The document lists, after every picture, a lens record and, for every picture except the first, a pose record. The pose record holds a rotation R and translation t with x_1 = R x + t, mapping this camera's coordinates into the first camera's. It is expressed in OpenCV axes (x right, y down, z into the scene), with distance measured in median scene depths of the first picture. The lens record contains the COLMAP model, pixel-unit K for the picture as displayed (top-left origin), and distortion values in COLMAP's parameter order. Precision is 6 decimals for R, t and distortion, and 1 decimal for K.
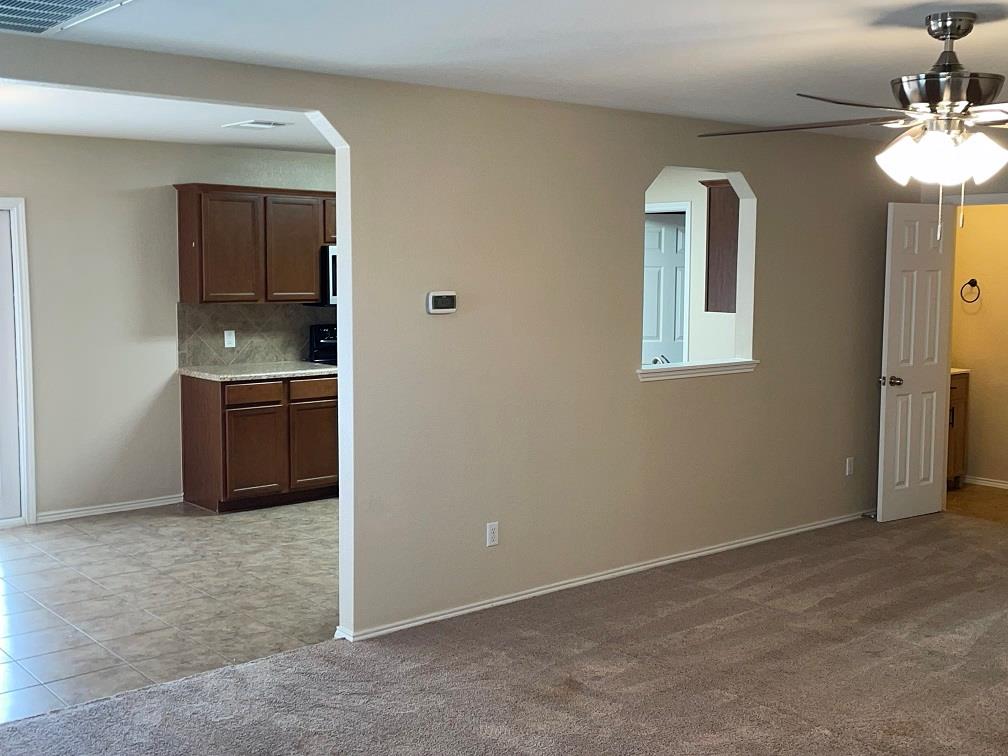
lens RADIAL K [[1157.9, 0, 504.0], [0, 1157.9, 378.0], [0, 0, 1]] dist [0.008802, 0.007182]
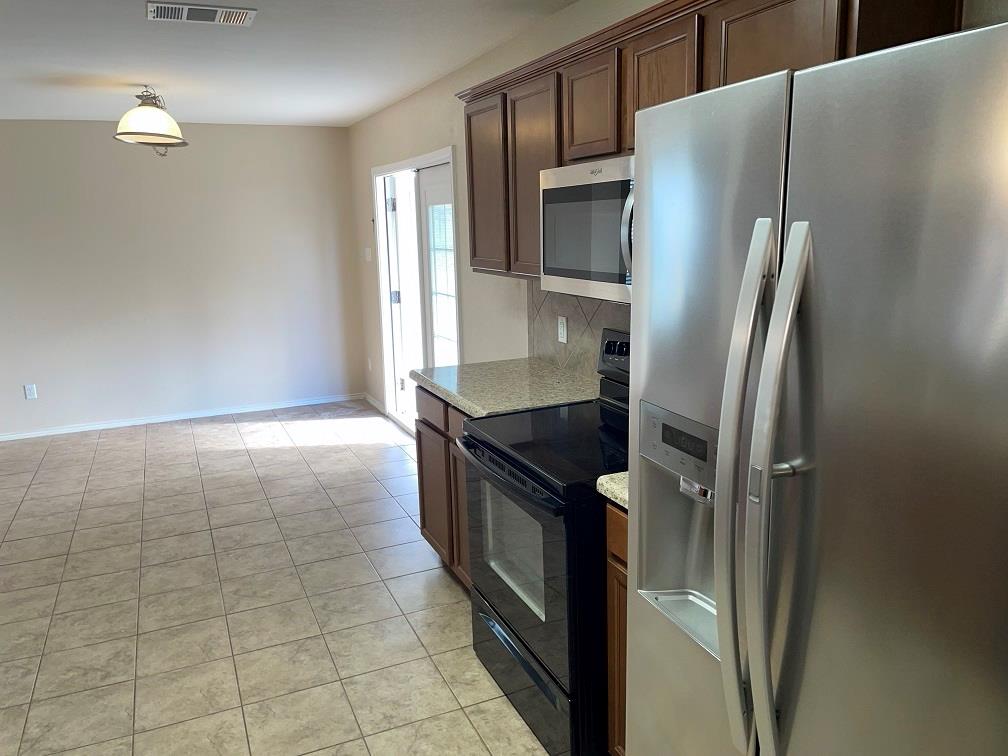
lens RADIAL K [[759.7, 0, 504.0], [0, 759.7, 378.0], [0, 0, 1]] dist [0.005770, 0.002621]
pose [[-0.267475, 0.198447, -0.942908, 0.252346], [-0.068109, 0.972221, 0.223937, -0.143714], [0.961155, 0.124119, -0.246529, 1.543369]]
